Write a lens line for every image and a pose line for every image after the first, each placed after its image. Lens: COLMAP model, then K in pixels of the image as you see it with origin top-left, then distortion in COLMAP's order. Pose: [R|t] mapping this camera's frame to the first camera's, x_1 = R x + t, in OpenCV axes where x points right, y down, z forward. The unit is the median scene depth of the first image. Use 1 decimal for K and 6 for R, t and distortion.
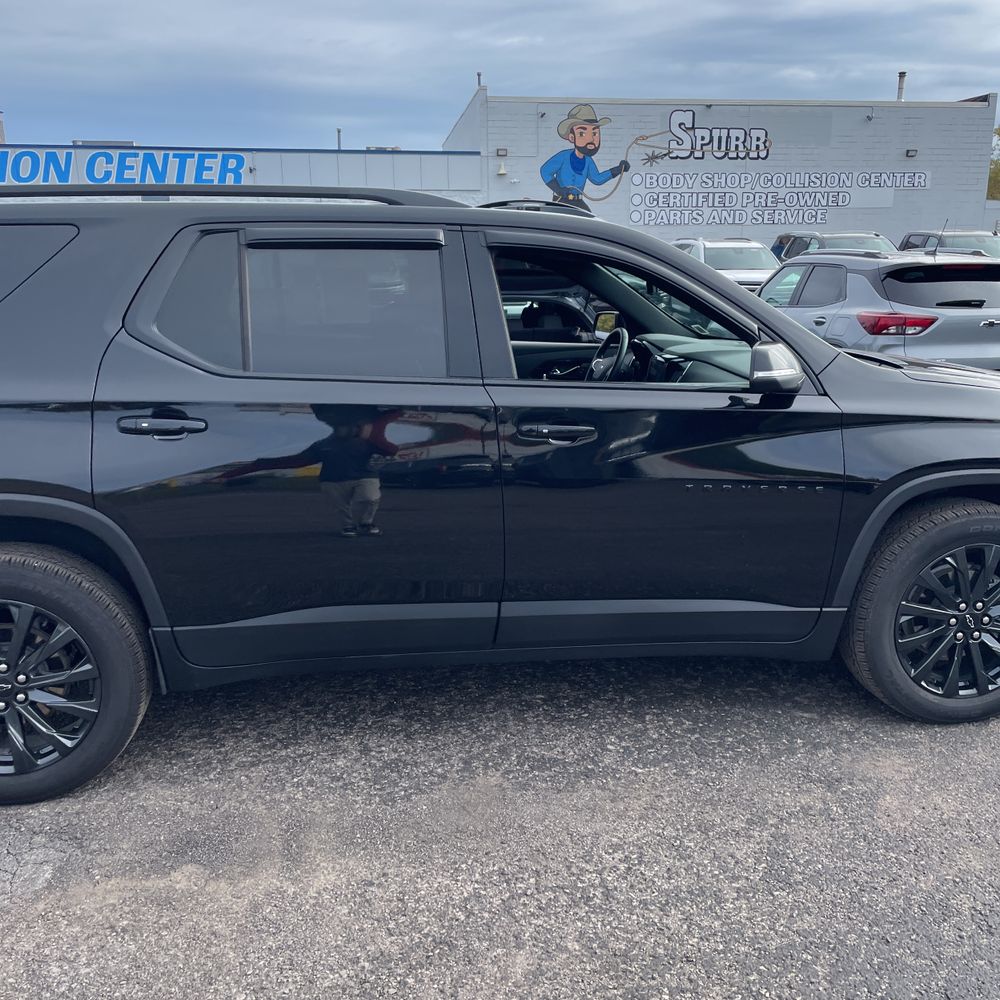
lens RADIAL K [[1011.7, 0, 523.2], [0, 1011.7, 521.0], [0, 0, 1]] dist [0.078344, -0.096149]
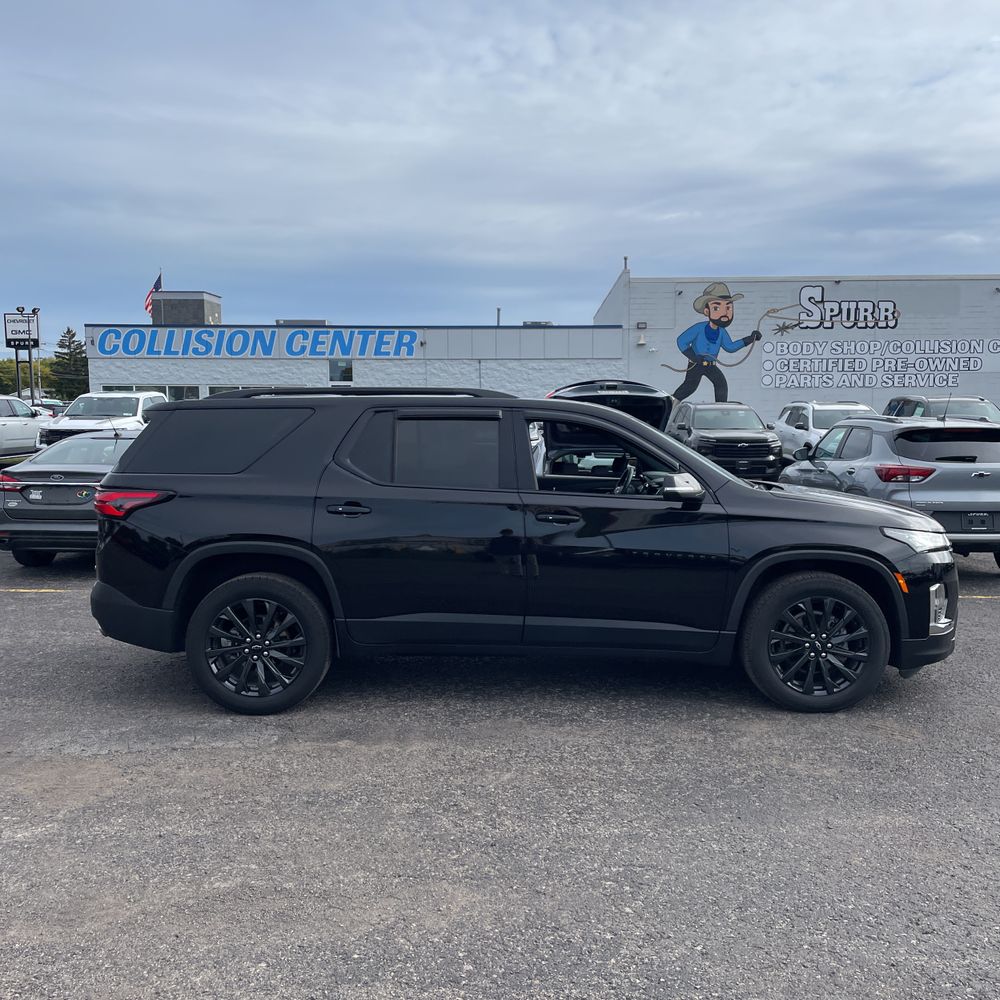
lens RADIAL K [[1013.8, 0, 513.7], [0, 1013.8, 513.9], [0, 0, 1]] dist [0.095336, -0.151904]
pose [[0.987031, 0.019449, -0.159347, 0.096219], [-0.044095, 0.987299, -0.152634, 0.071705], [0.154355, 0.157681, 0.975352, -0.304399]]
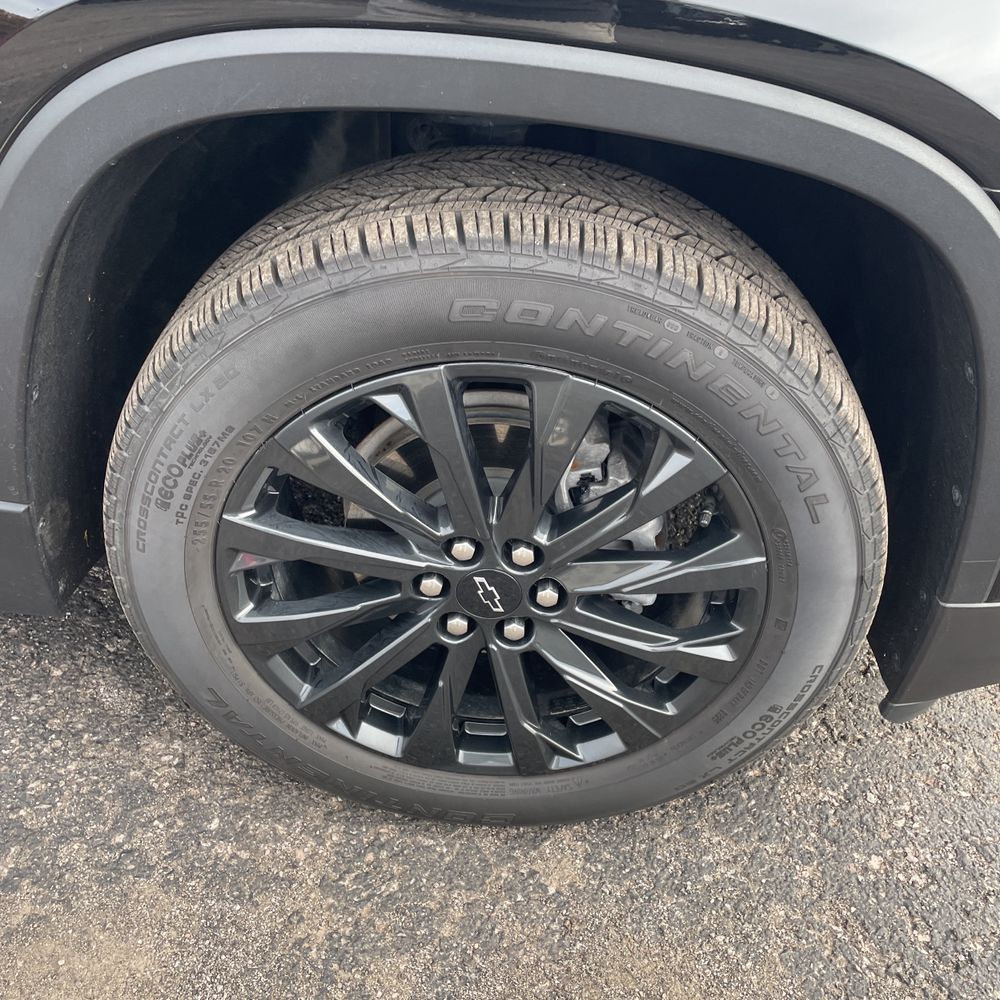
lens RADIAL K [[1007.5, 0, 497.4], [0, 1007.5, 498.1], [0, 0, 1]] dist [0.084665, -0.111750]
pose [[0.975505, 0.181714, -0.123976, 0.210810], [-0.119725, 0.911380, 0.393768, -0.020414], [0.184543, -0.369279, 0.910811, 0.331255]]
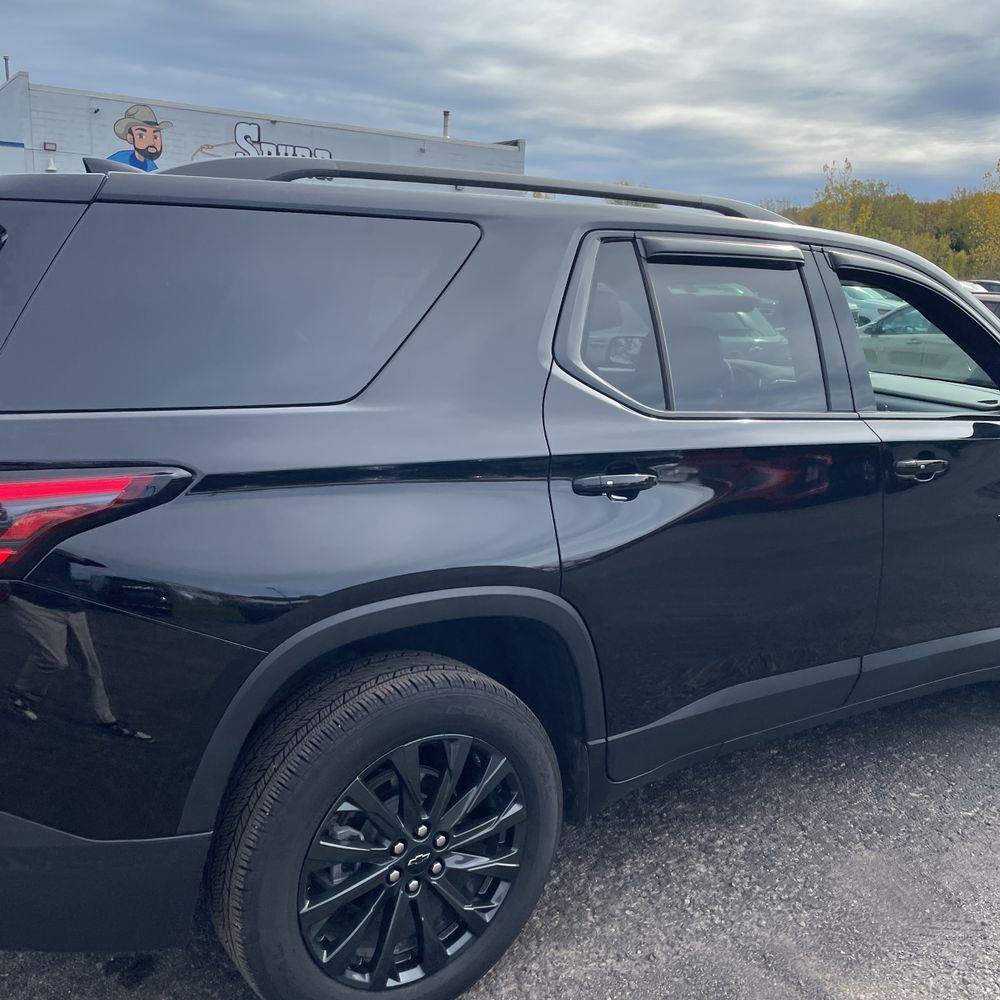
lens RADIAL K [[1007.5, 0, 497.4], [0, 1007.5, 498.1], [0, 0, 1]] dist [0.084665, -0.111750]
pose [[0.903100, -0.054380, 0.425973, -0.287737], [0.069264, 0.997408, -0.019514, -0.027136], [-0.423807, 0.047127, 0.904525, 0.125658]]
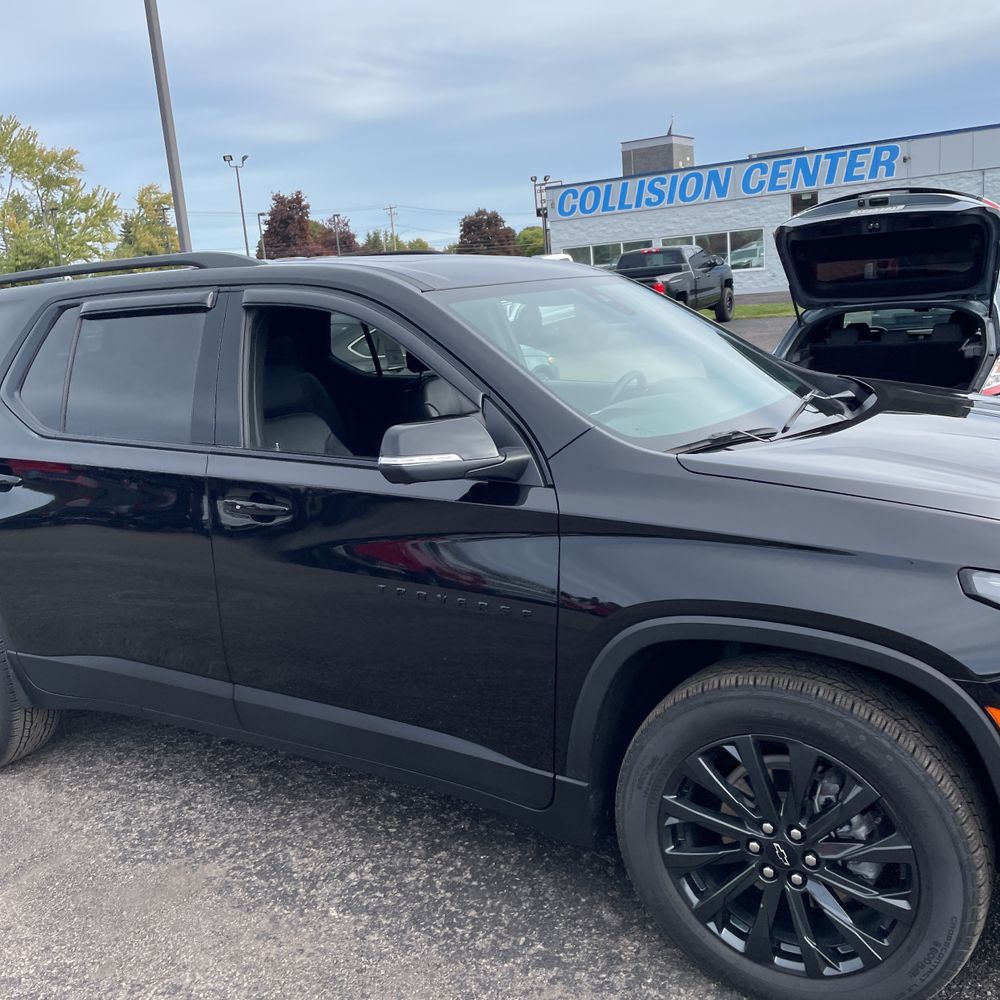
lens RADIAL K [[1007.6, 0, 497.5], [0, 1007.6, 504.7], [0, 0, 1]] dist [0.089967, -0.106566]
pose [[0.767279, 0.081598, -0.636102, 0.307507], [-0.087717, 0.995904, 0.021947, -0.052164], [0.635287, 0.038958, 0.771293, 0.175128]]
